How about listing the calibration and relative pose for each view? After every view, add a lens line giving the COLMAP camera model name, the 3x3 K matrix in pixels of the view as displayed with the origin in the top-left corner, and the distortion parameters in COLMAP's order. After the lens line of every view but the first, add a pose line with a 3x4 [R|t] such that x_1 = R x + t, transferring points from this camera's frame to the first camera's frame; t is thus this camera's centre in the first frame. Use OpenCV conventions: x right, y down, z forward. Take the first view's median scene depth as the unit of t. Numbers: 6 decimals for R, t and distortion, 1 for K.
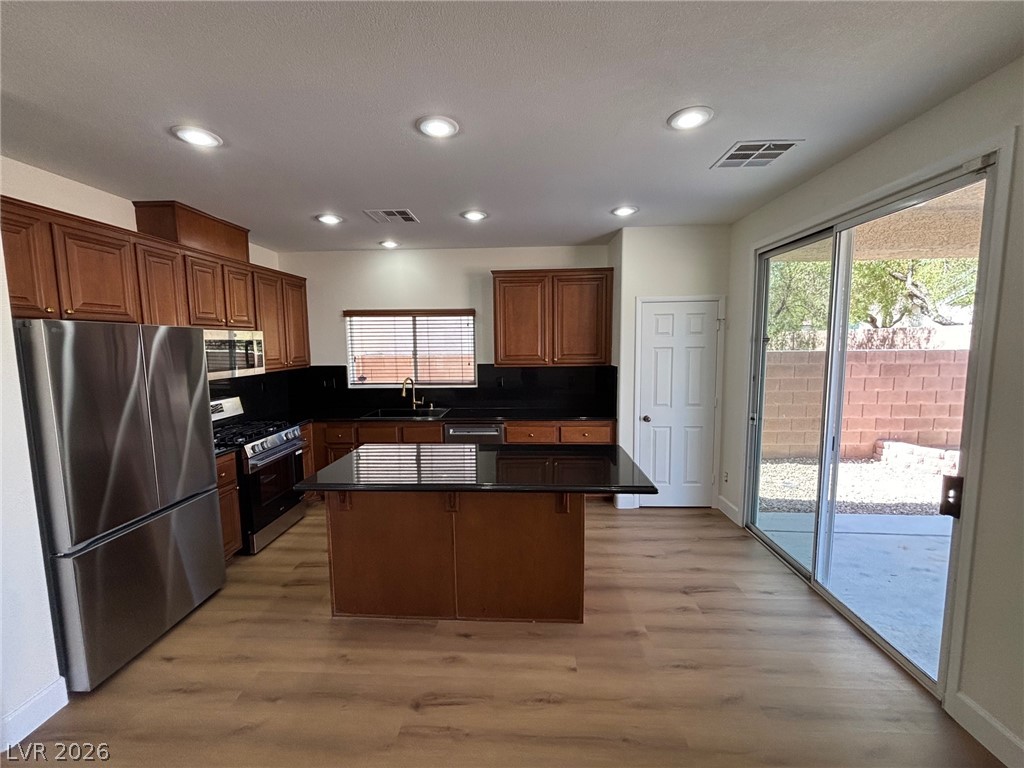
lens RADIAL K [[422.1, 0, 511.8], [0, 422.1, 382.8], [0, 0, 1]] dist [0.009515, -0.000326]
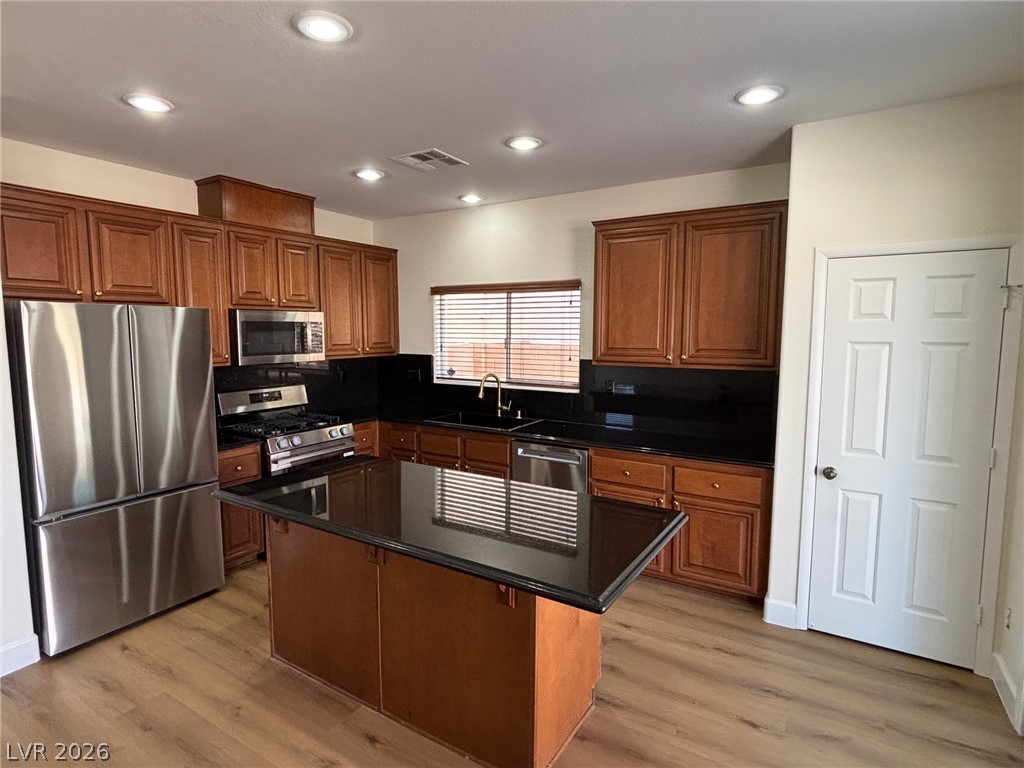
lens RADIAL K [[557.4, 0, 511.5], [0, 557.4, 383.0], [0, 0, 1]] dist [0.013354, -0.006318]
pose [[0.868989, 0.060985, -0.491058, 0.307408], [-0.059512, 0.998054, 0.018635, -0.018607], [0.491239, 0.013030, 0.870927, 0.171055]]
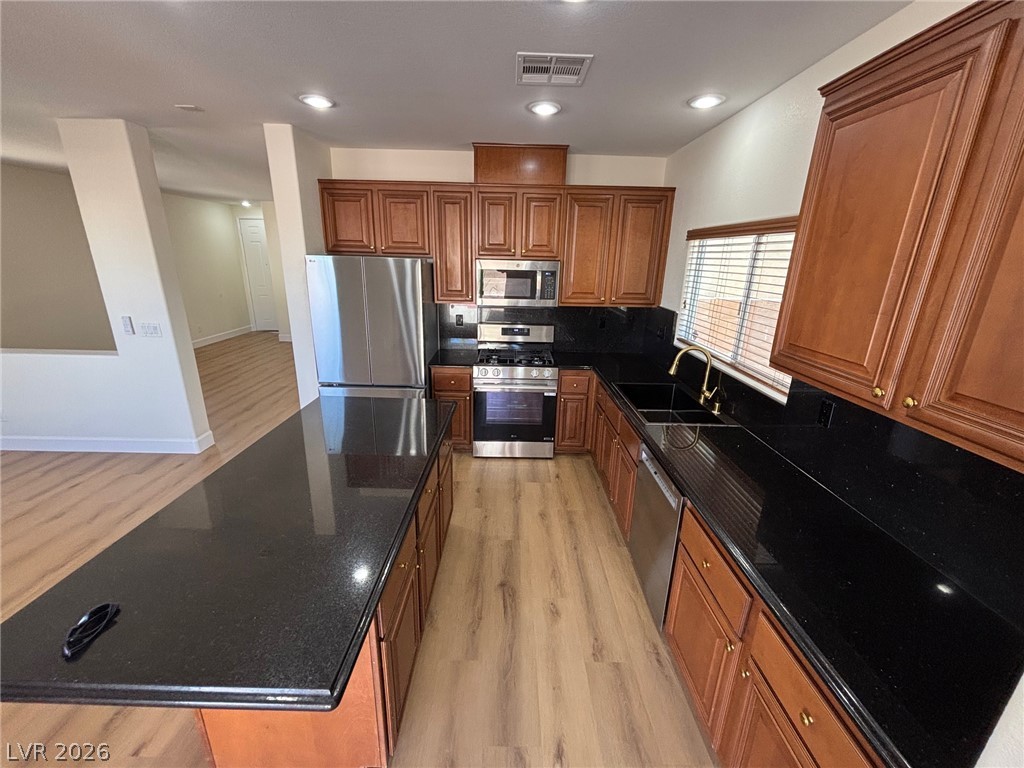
lens RADIAL K [[422.1, 0, 503.9], [0, 422.1, 384.4], [0, 0, 1]] dist [0.009515, -0.000326]
pose [[0.026081, 0.303495, -0.952476, 0.358777], [-0.119263, 0.946940, 0.298465, -0.118654], [0.992520, 0.105811, 0.060893, 0.789002]]
